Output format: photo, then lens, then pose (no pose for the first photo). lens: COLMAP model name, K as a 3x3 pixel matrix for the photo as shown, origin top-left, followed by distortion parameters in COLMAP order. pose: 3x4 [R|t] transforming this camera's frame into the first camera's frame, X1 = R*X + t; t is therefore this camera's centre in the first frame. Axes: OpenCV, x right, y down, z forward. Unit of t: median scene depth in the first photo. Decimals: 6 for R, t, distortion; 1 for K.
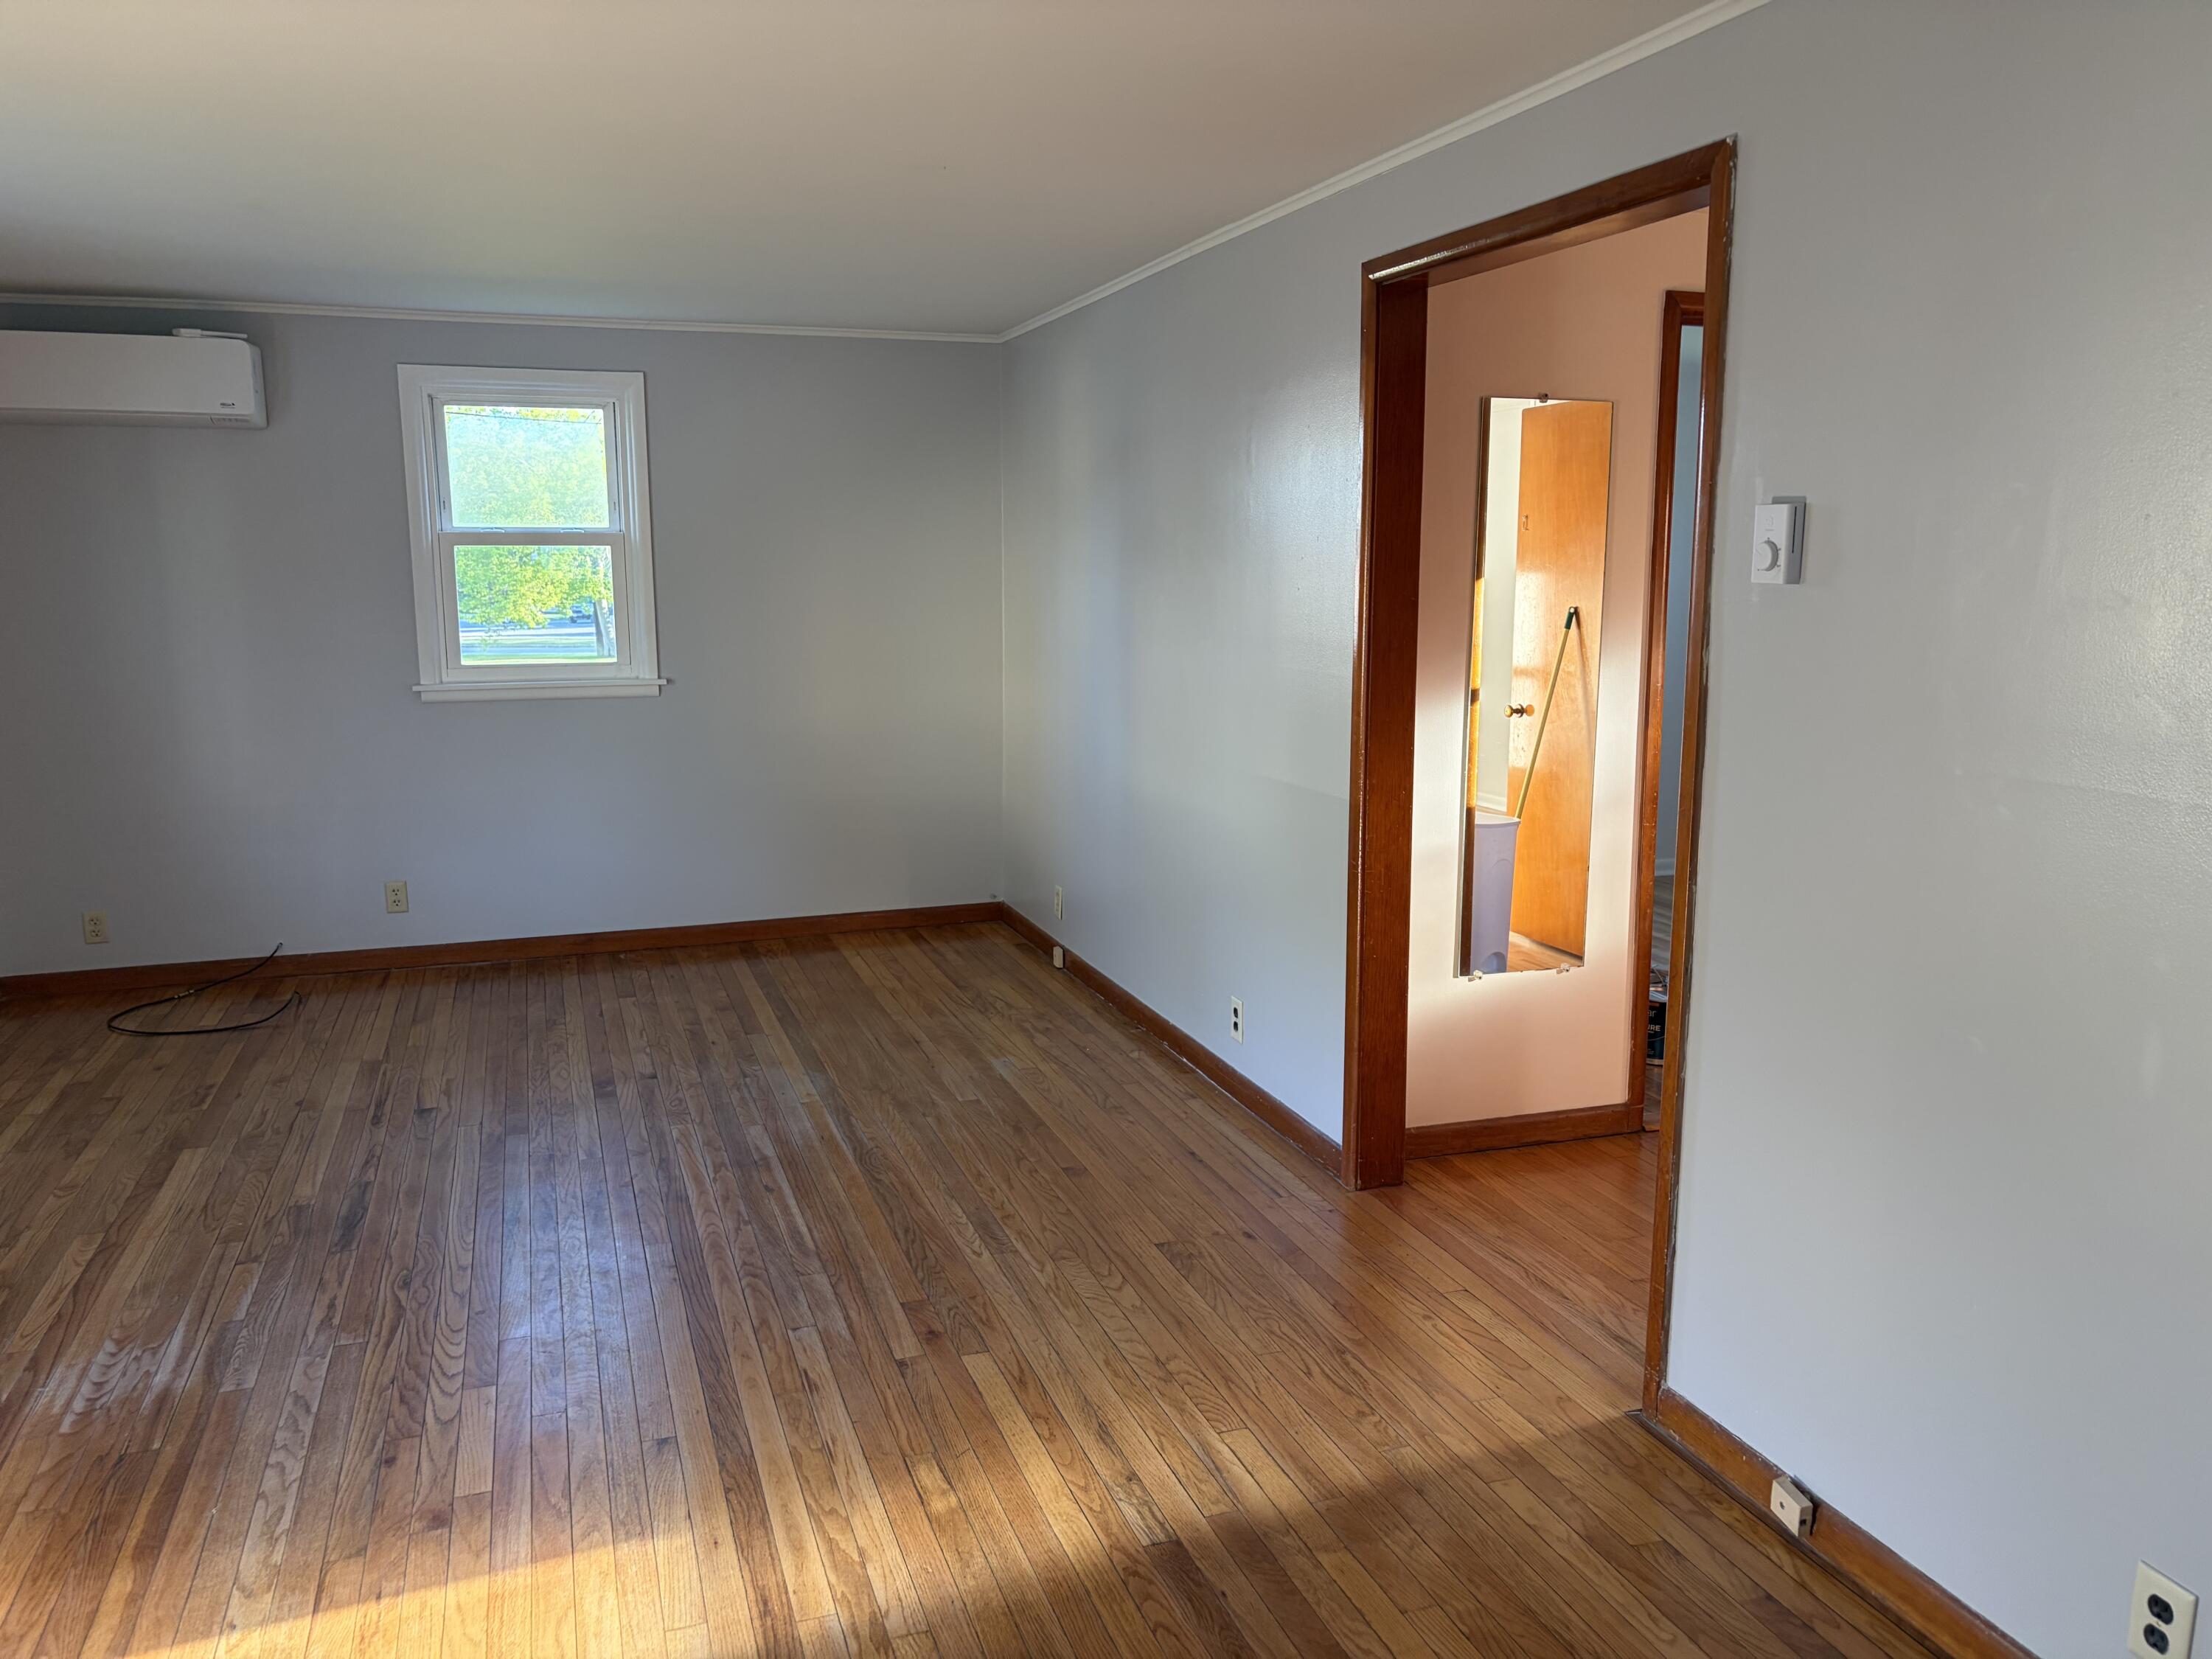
lens RADIAL K [[1694.4, 0, 1103.0], [0, 1694.4, 830.0], [0, 0, 1]] dist [0.048113, -0.015290]
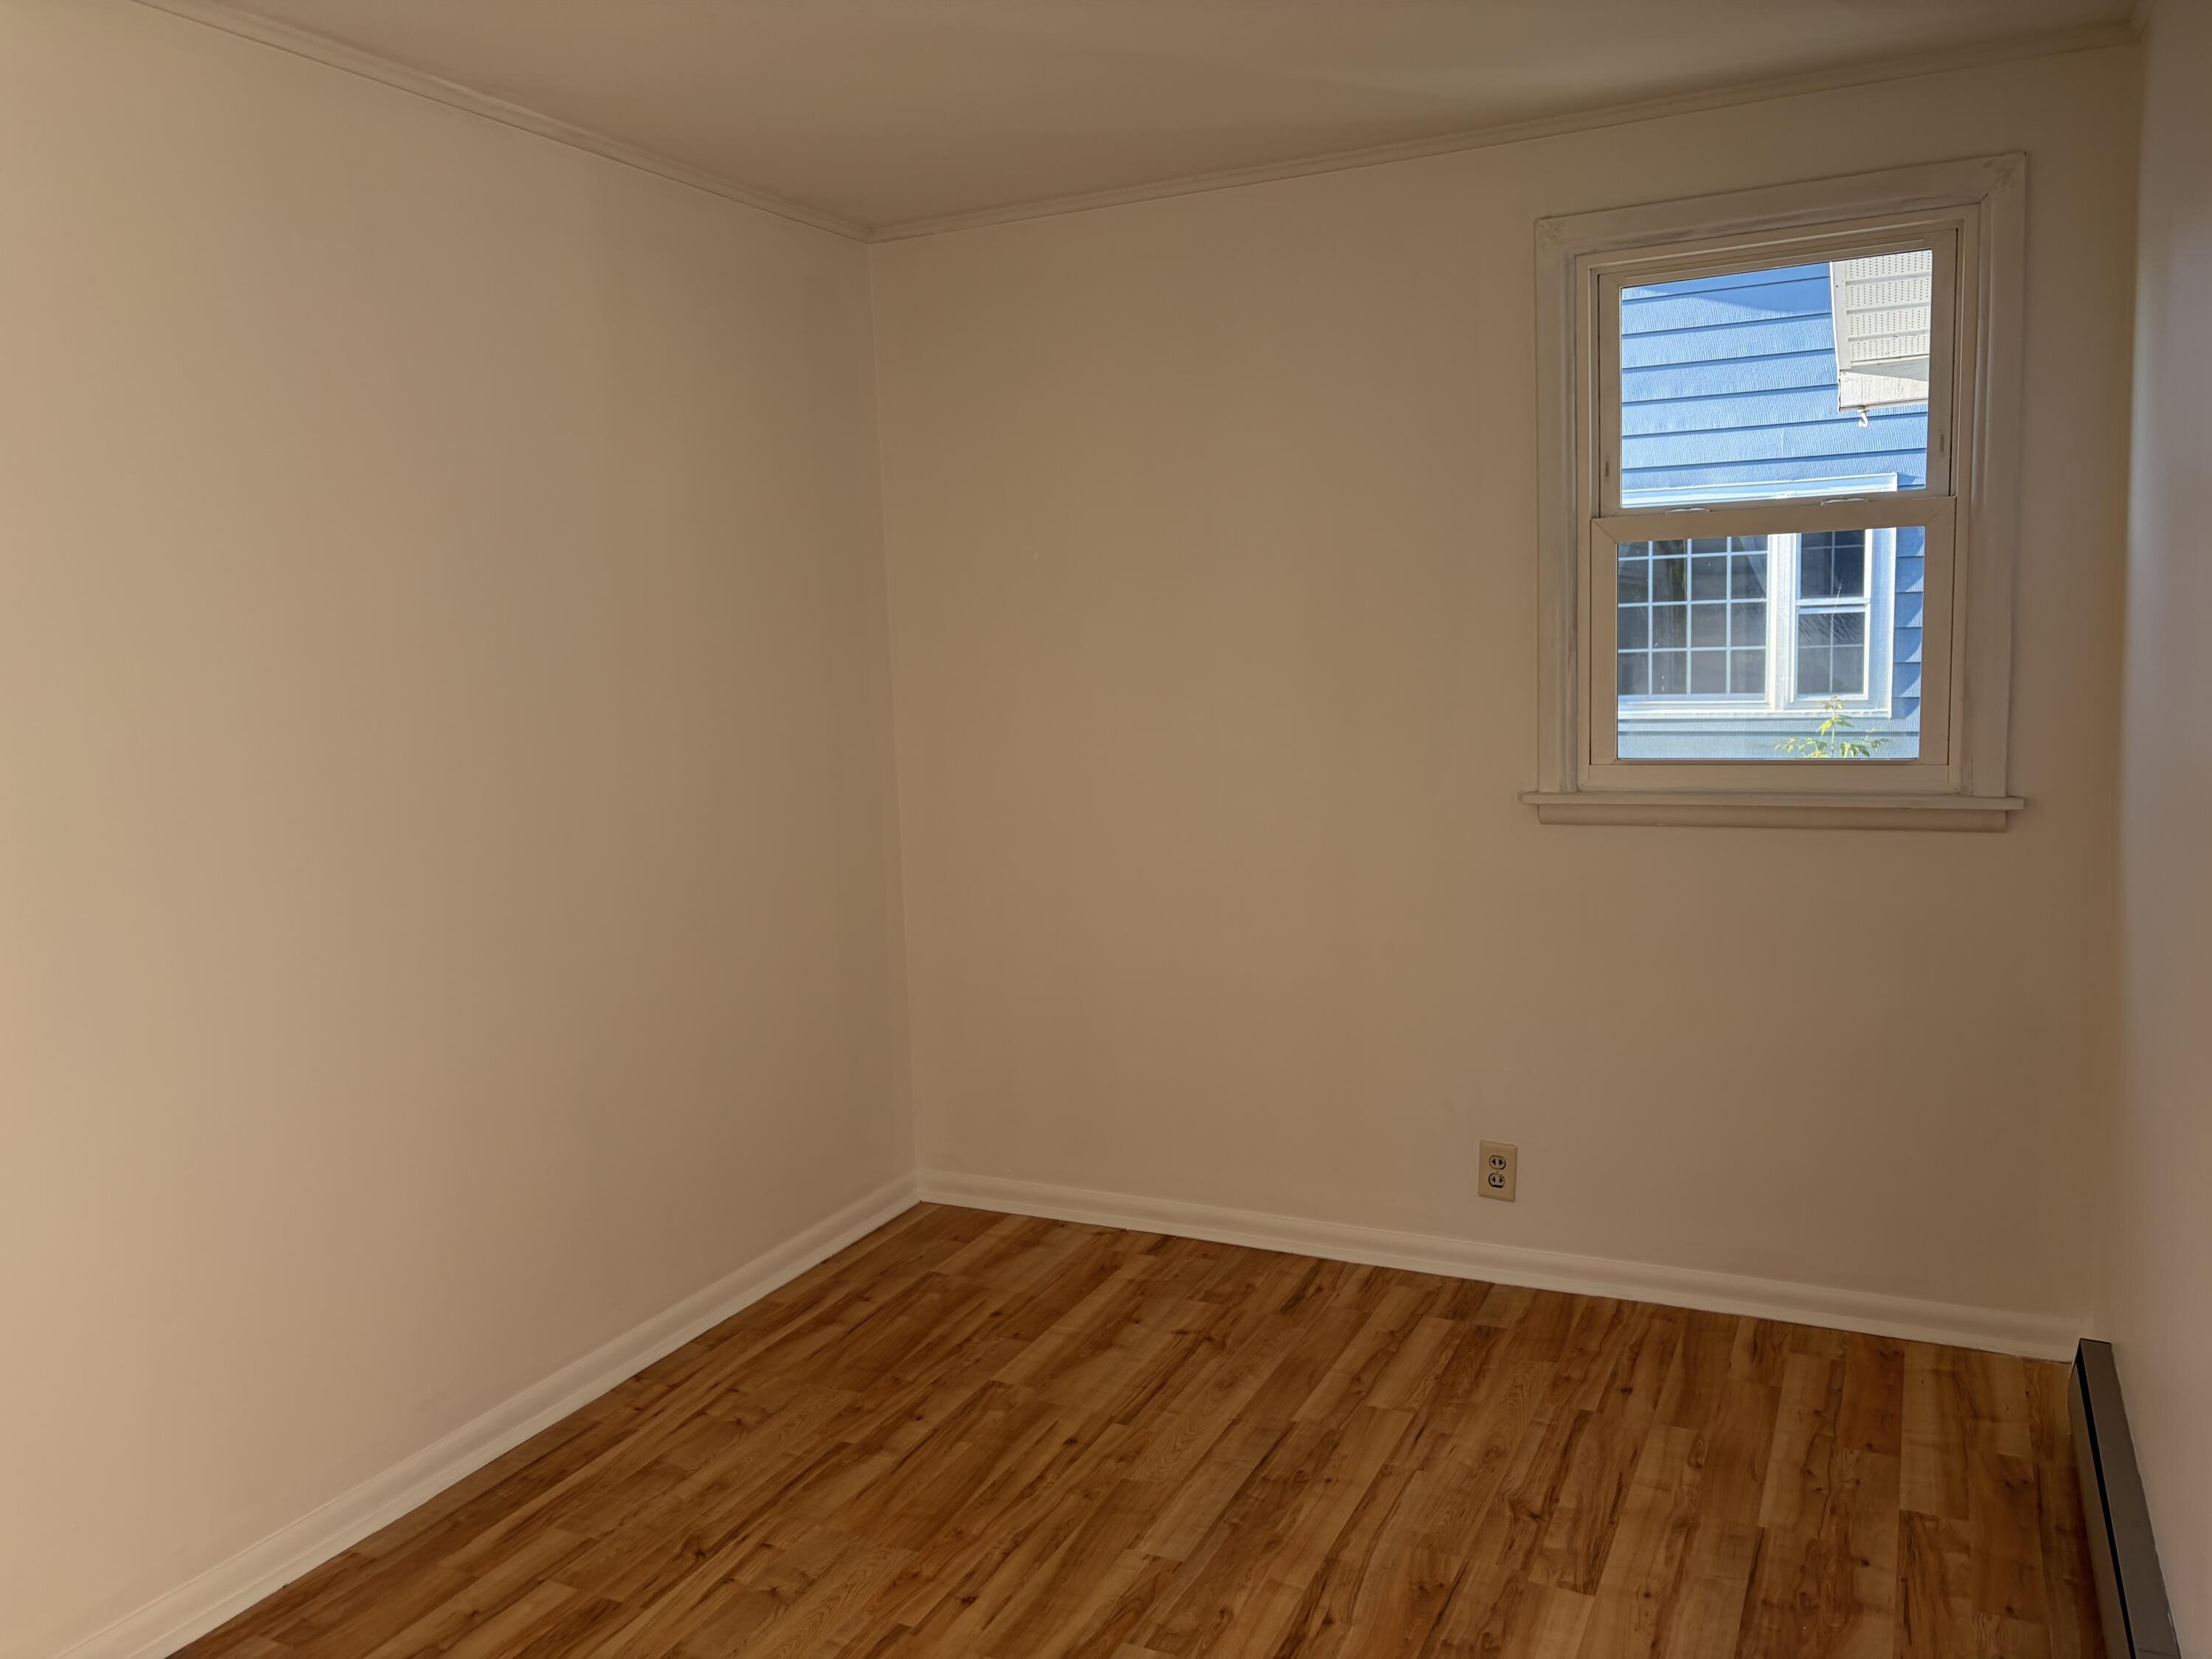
lens RADIAL K [[1694.4, 0, 1105.9], [0, 1694.4, 824.7], [0, 0, 1]] dist [0.048113, -0.015290]
pose [[0.719270, 0.060974, -0.692050, -0.142270], [-0.088889, 0.996031, -0.004628, -0.073802], [0.689021, 0.064845, 0.721835, 0.628964]]
